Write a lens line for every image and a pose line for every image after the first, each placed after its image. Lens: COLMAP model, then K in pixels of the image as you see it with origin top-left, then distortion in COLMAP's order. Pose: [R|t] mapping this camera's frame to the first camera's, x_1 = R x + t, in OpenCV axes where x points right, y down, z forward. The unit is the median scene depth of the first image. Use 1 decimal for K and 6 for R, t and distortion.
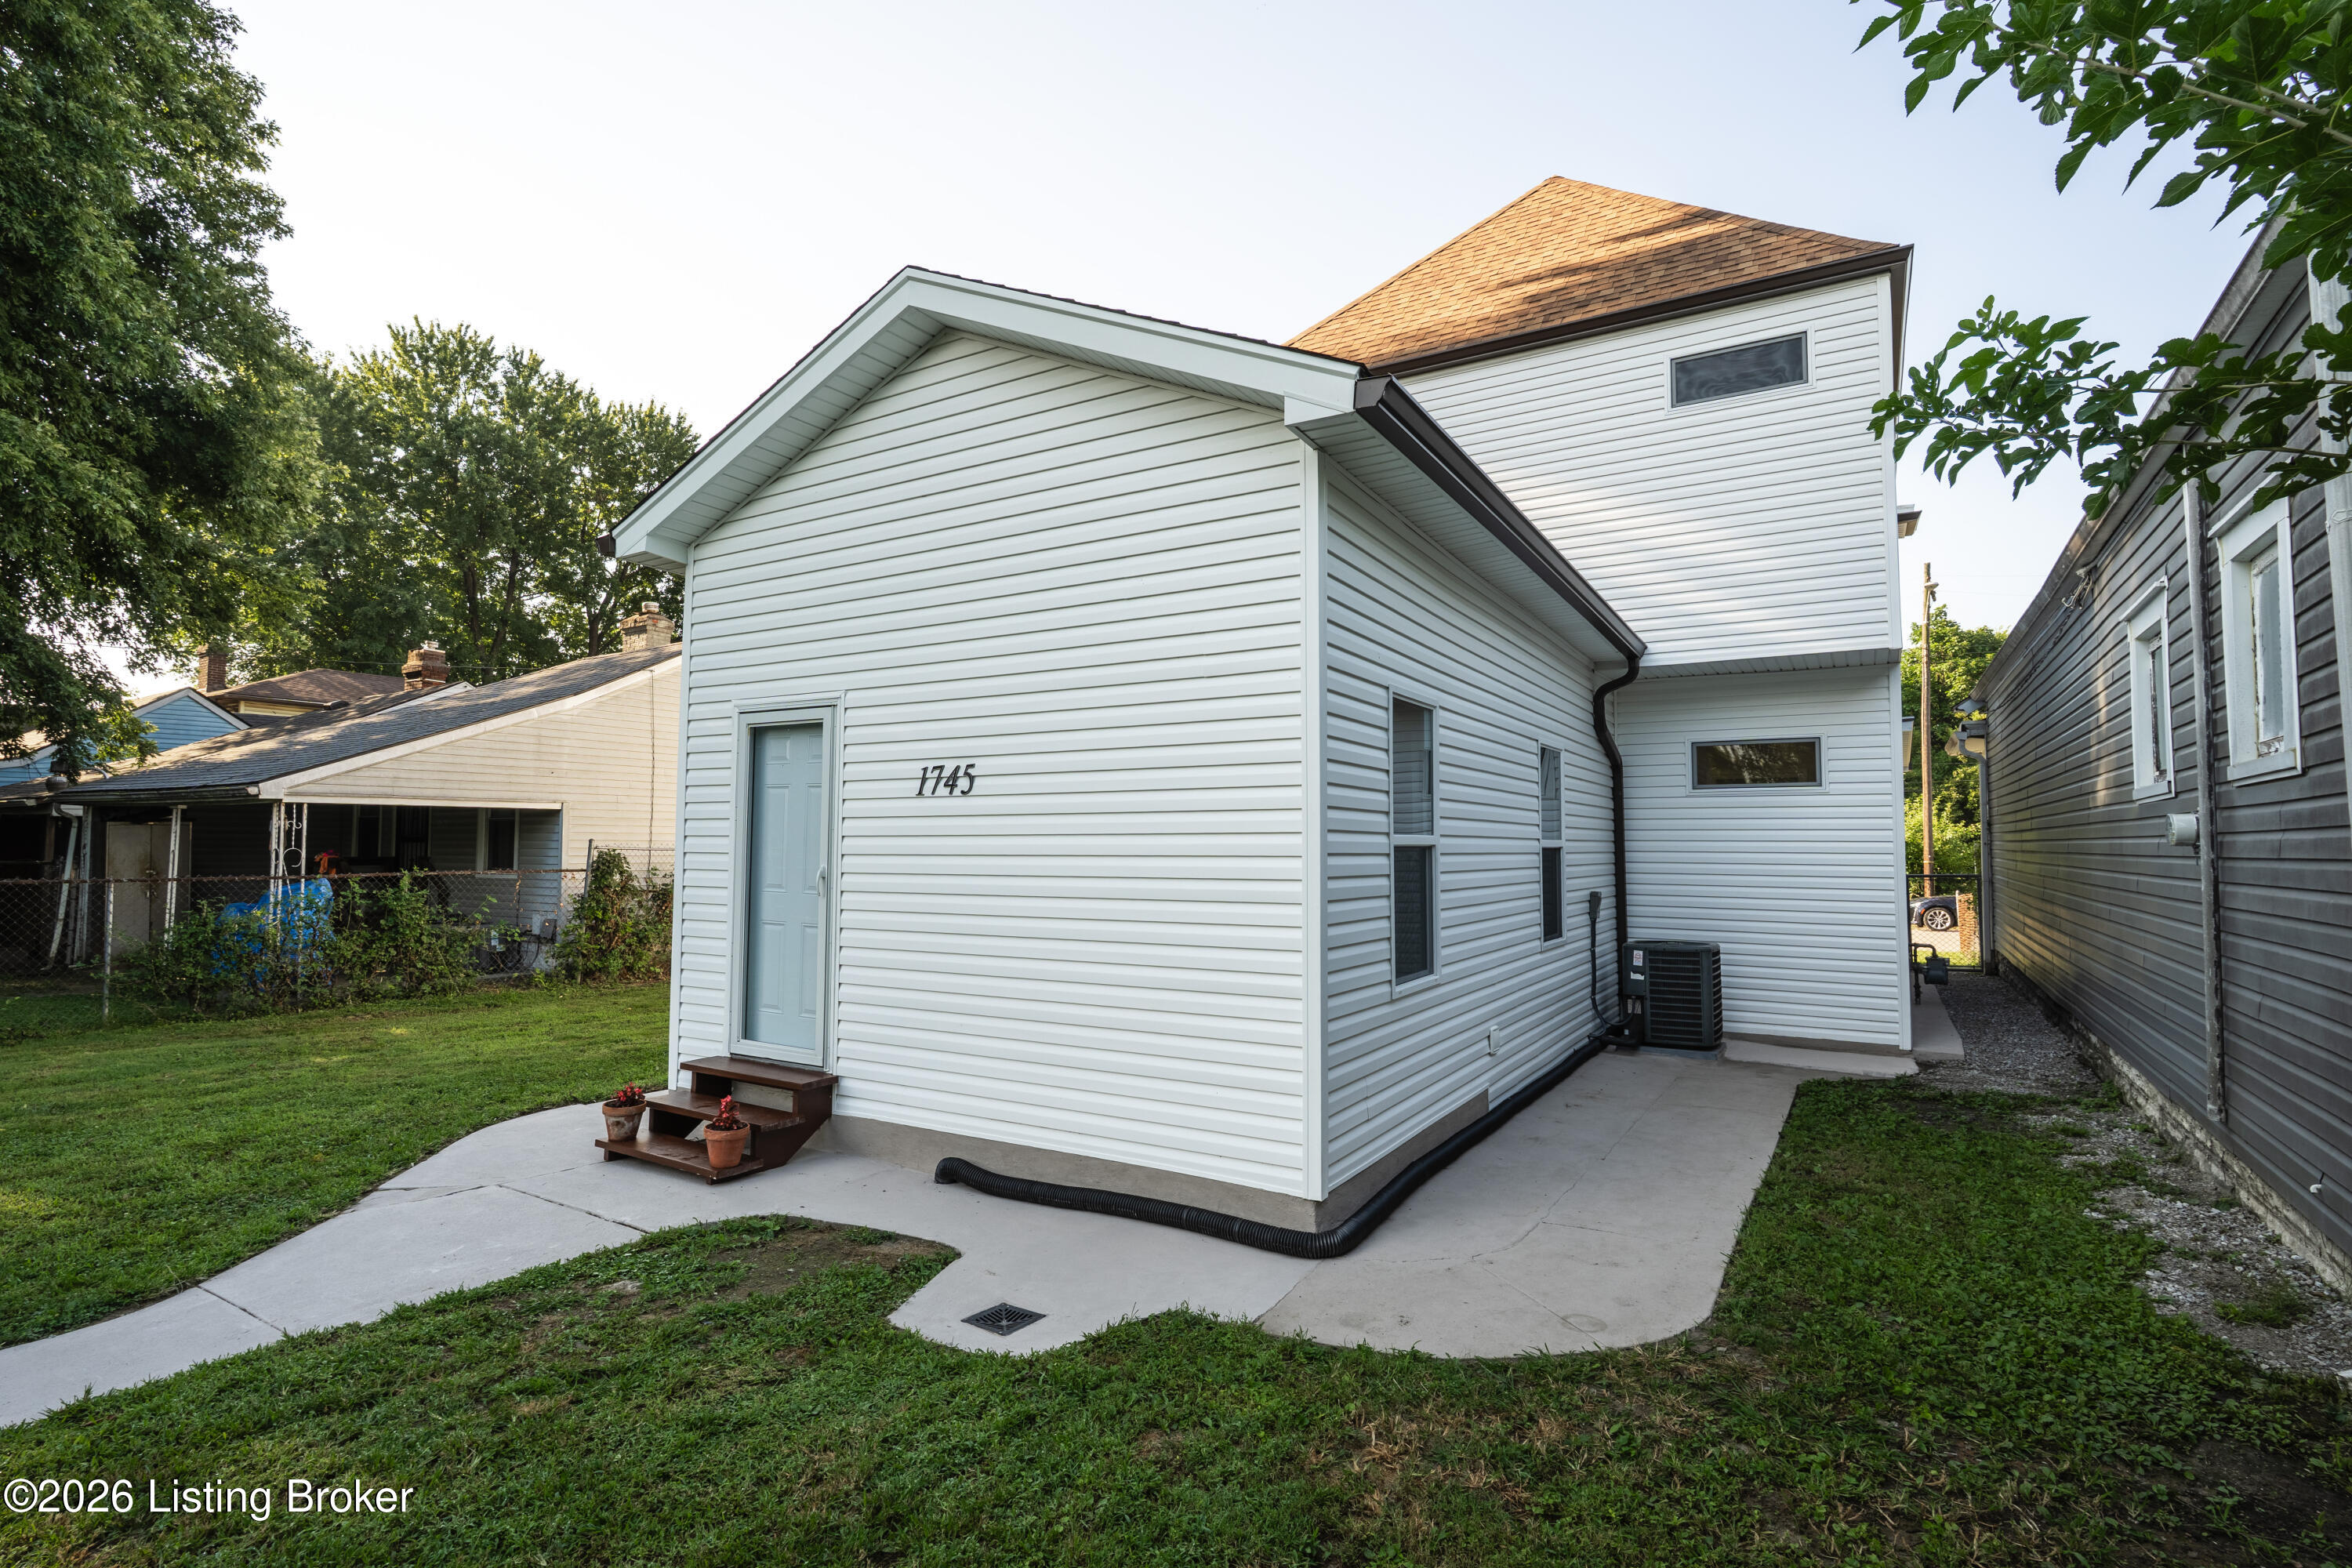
lens RADIAL K [[1138.7, 0, 1172.3], [0, 1138.7, 784.8], [0, 0, 1]] dist [0.008665, -0.000999]
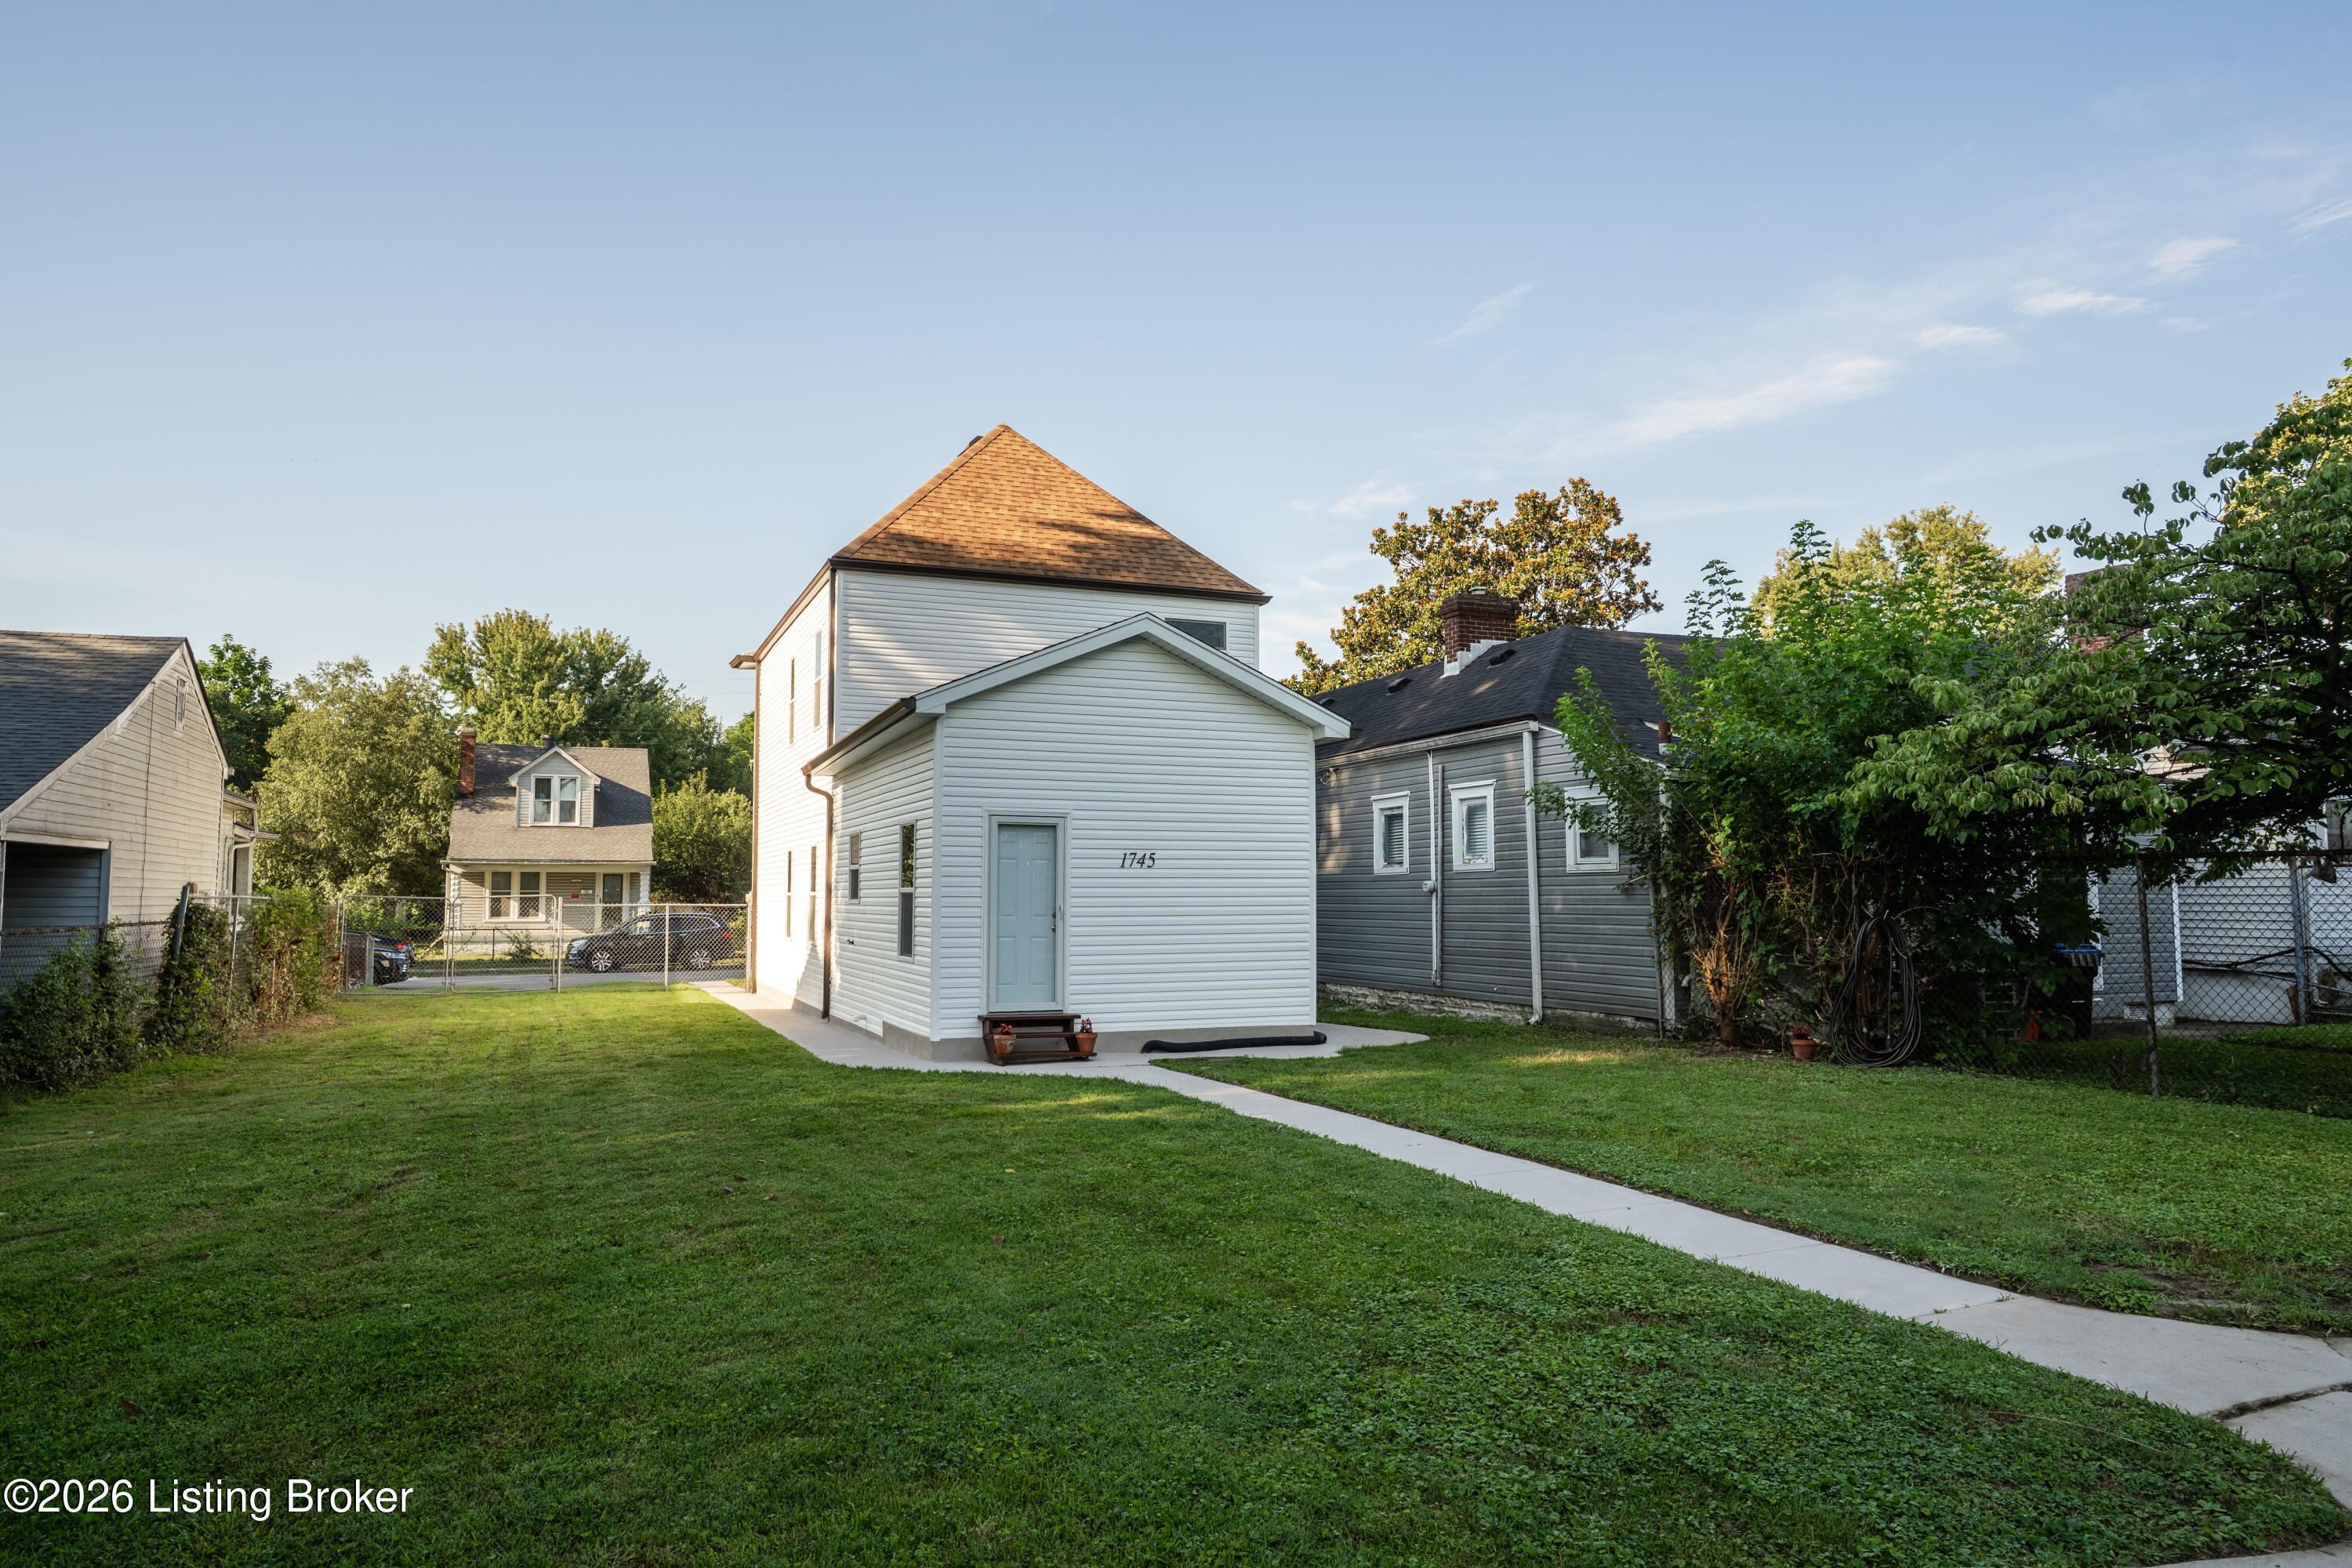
lens RADIAL K [[1468.3, 0, 1176.0], [0, 1468.3, 784.0], [0, 0, 1]] dist [-0.009103, 0.000337]
pose [[0.591385, 0.059235, 0.804211, -1.928446], [-0.041581, 0.998212, -0.042947, -0.025223], [-0.805316, -0.008041, 0.592791, -0.521344]]
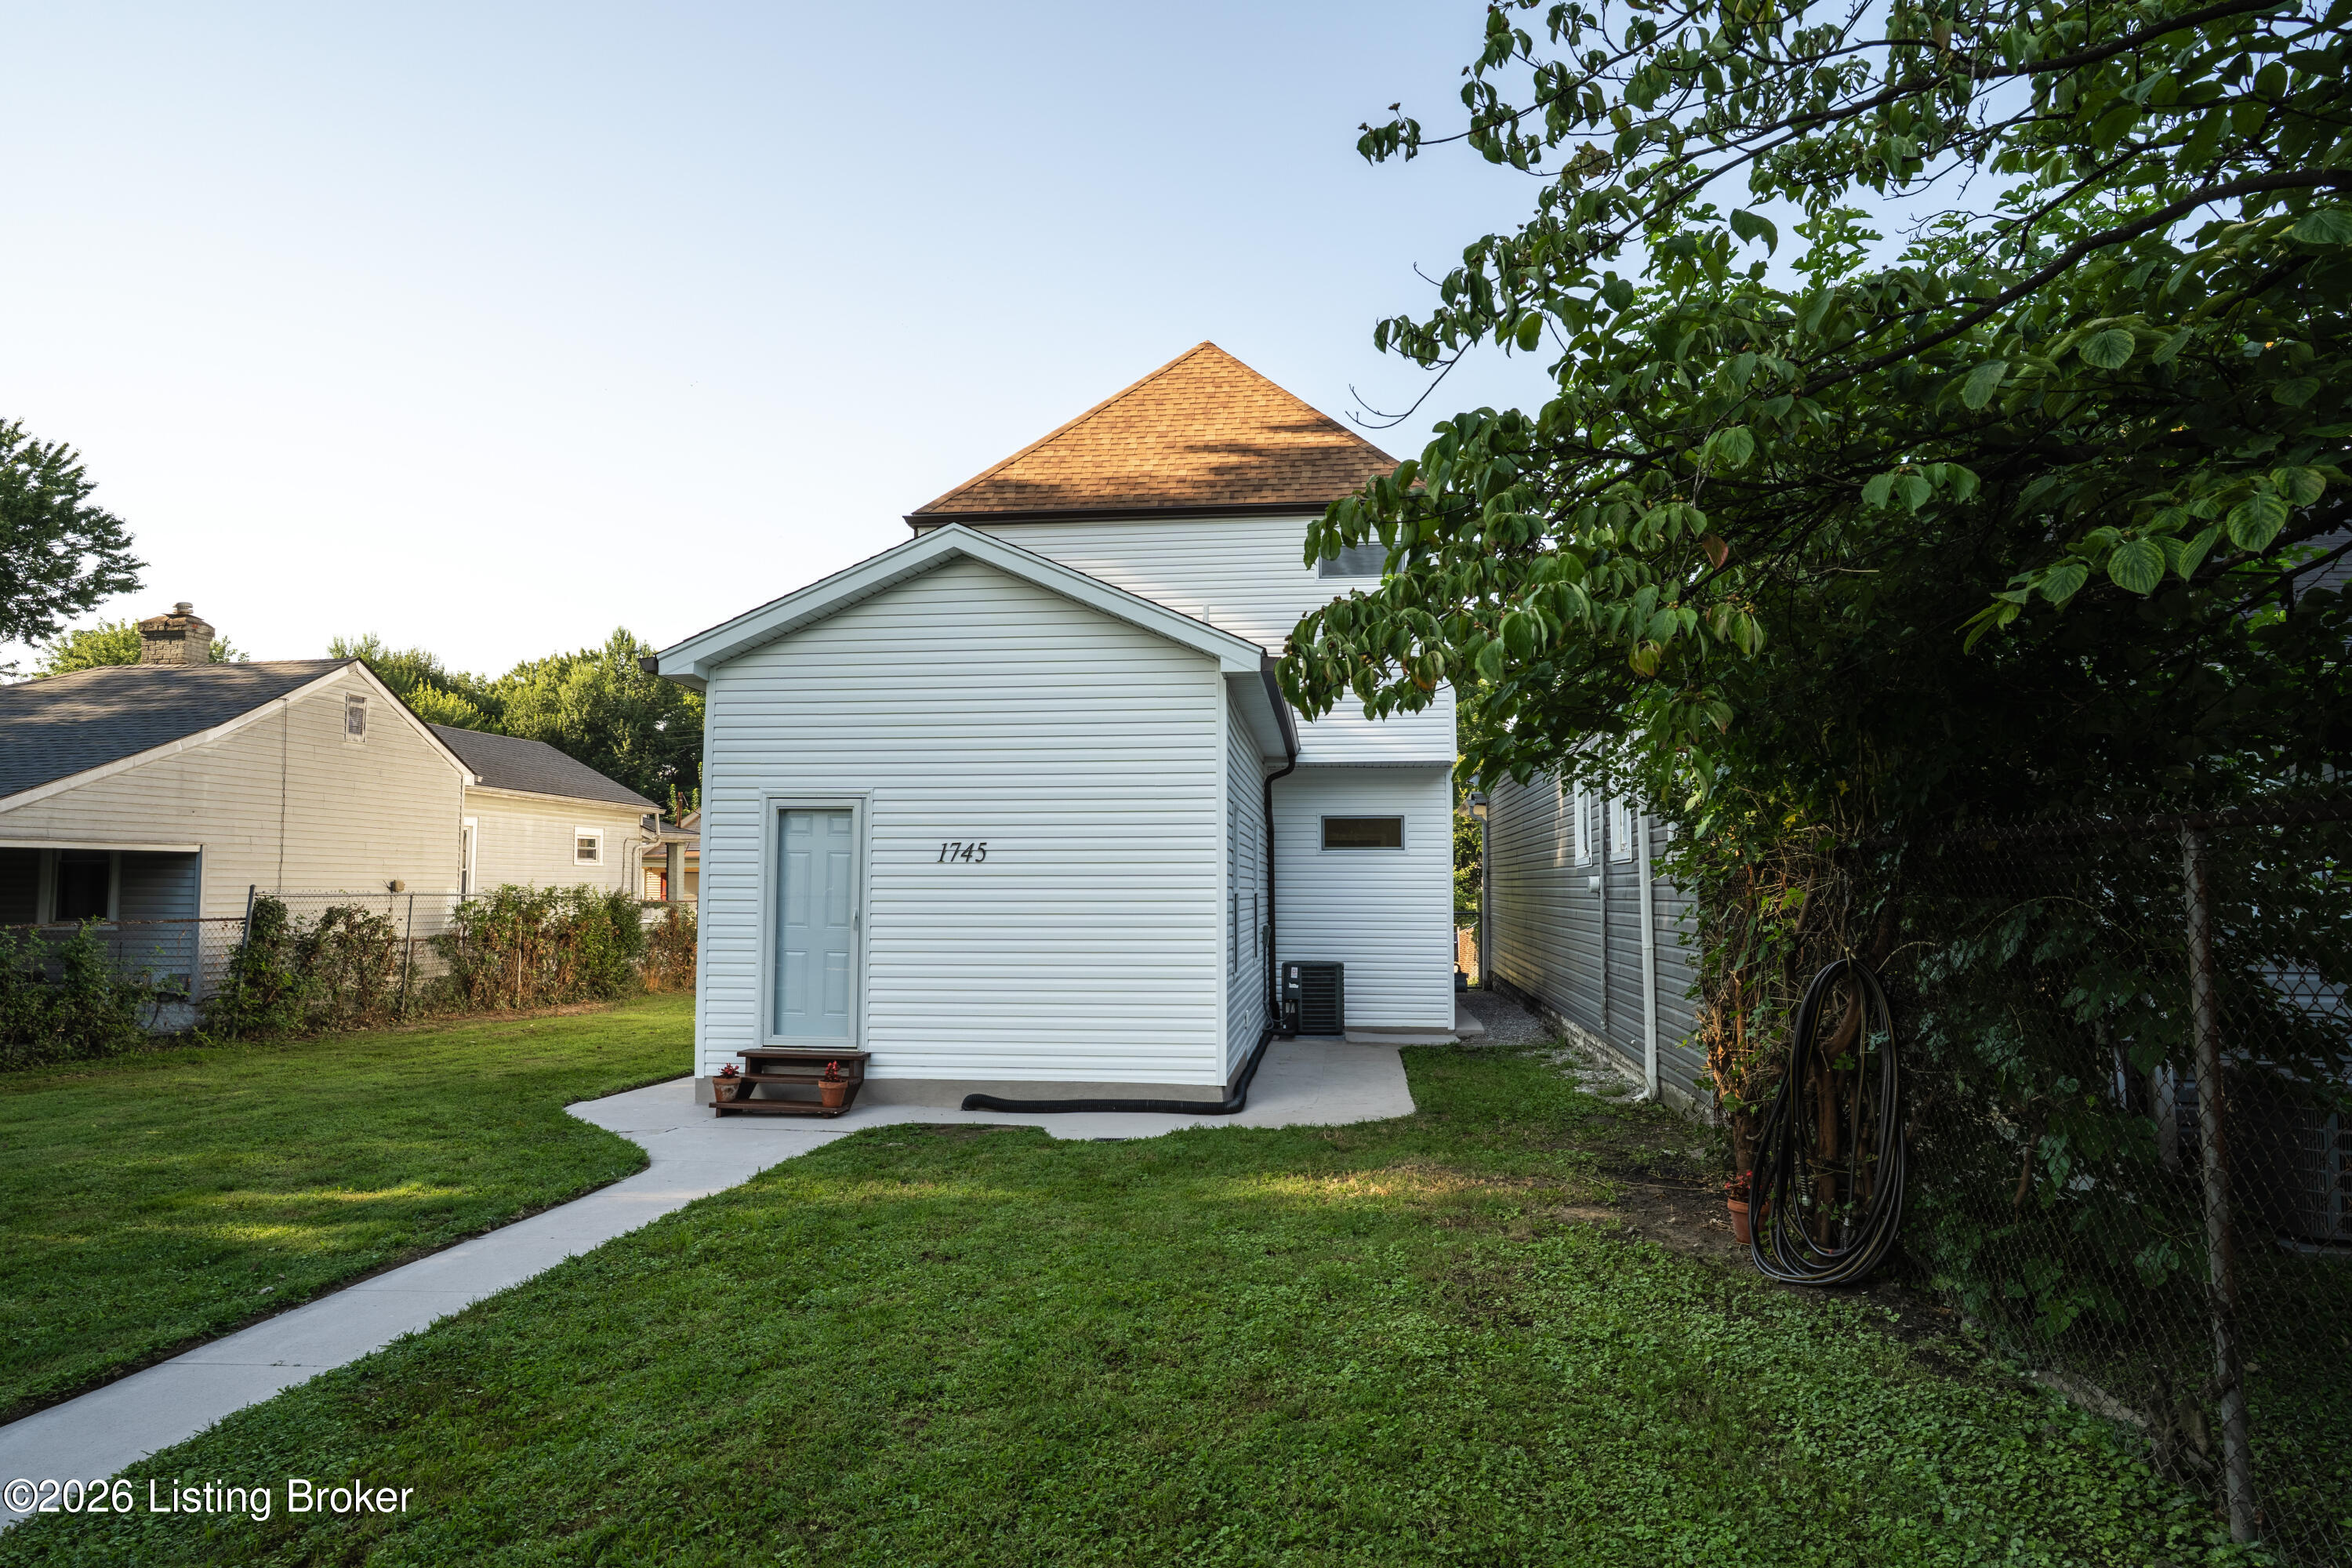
lens RADIAL K [[1449.3, 0, 1179.7], [0, 1449.3, 775.3], [0, 0, 1]] dist [-0.003566, 0.000662]
pose [[0.909319, 0.031145, 0.414932, -0.629912], [-0.021437, 0.999377, -0.028036, -0.049855], [-0.415547, 0.016599, 0.909420, -0.761940]]
